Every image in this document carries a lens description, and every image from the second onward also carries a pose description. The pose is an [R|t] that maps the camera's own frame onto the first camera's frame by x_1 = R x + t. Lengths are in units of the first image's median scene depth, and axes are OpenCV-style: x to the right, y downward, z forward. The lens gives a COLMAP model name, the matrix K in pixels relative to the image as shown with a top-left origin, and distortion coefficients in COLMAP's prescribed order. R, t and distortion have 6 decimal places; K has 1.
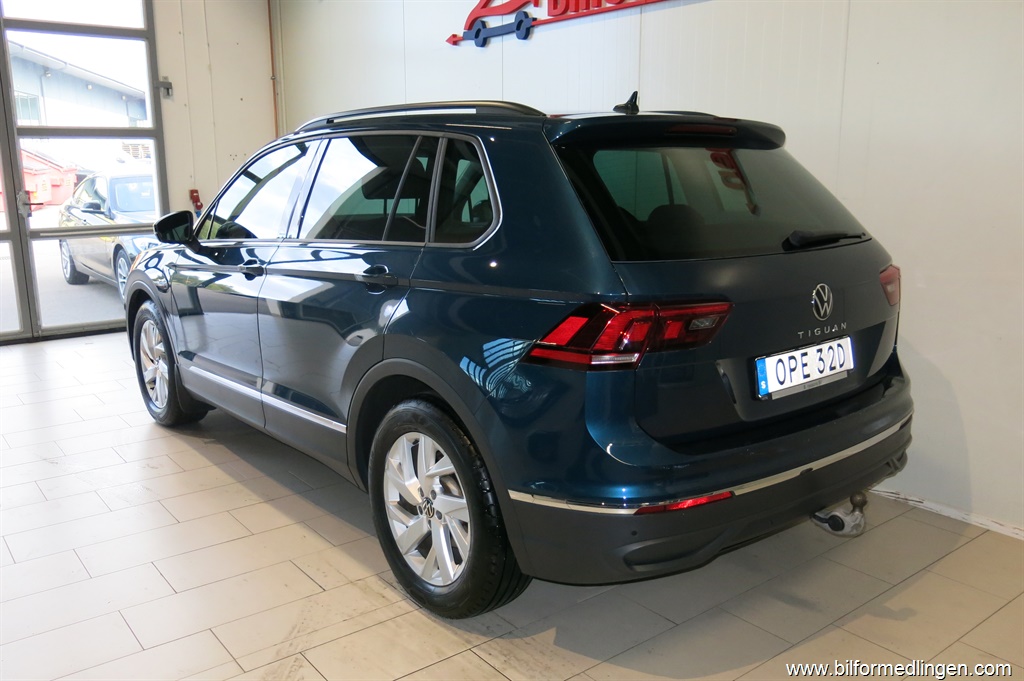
lens RADIAL K [[874.0, 0, 532.2], [0, 874.0, 339.7], [0, 0, 1]] dist [-0.009324, -0.000498]
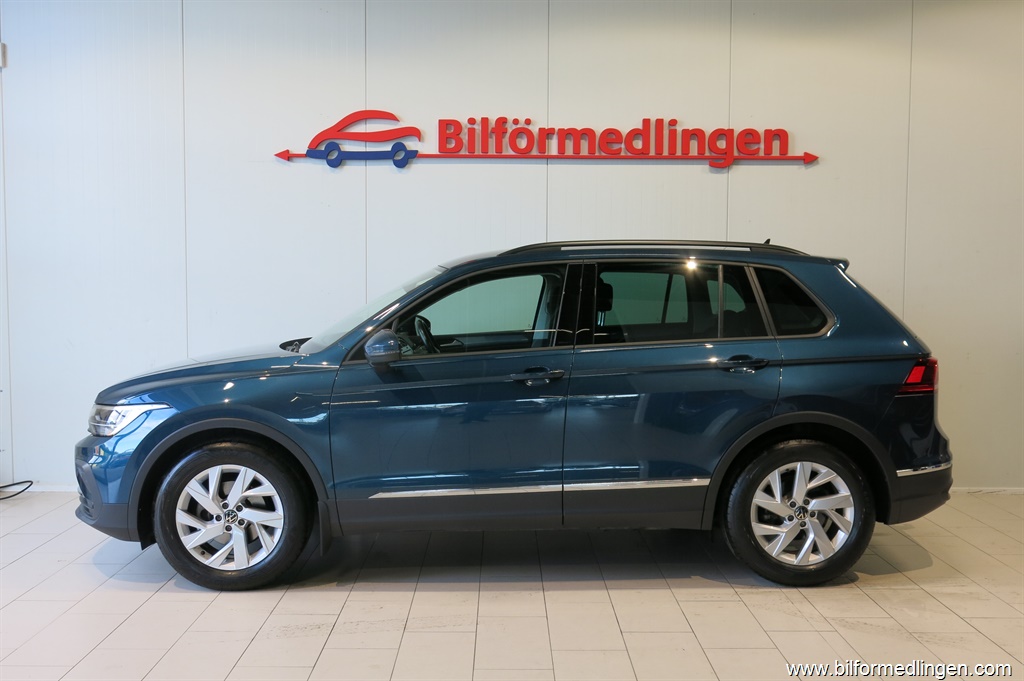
lens RADIAL K [[1024.5, 0, 512.0], [0, 1024.5, 340.5], [0, 0, 1]] dist [-0.020013, 0.001609]
pose [[0.603191, -0.047258, 0.796196, -1.276262], [0.153499, 0.986460, -0.057738, -0.050636], [-0.782687, 0.157043, 0.602278, 0.215022]]
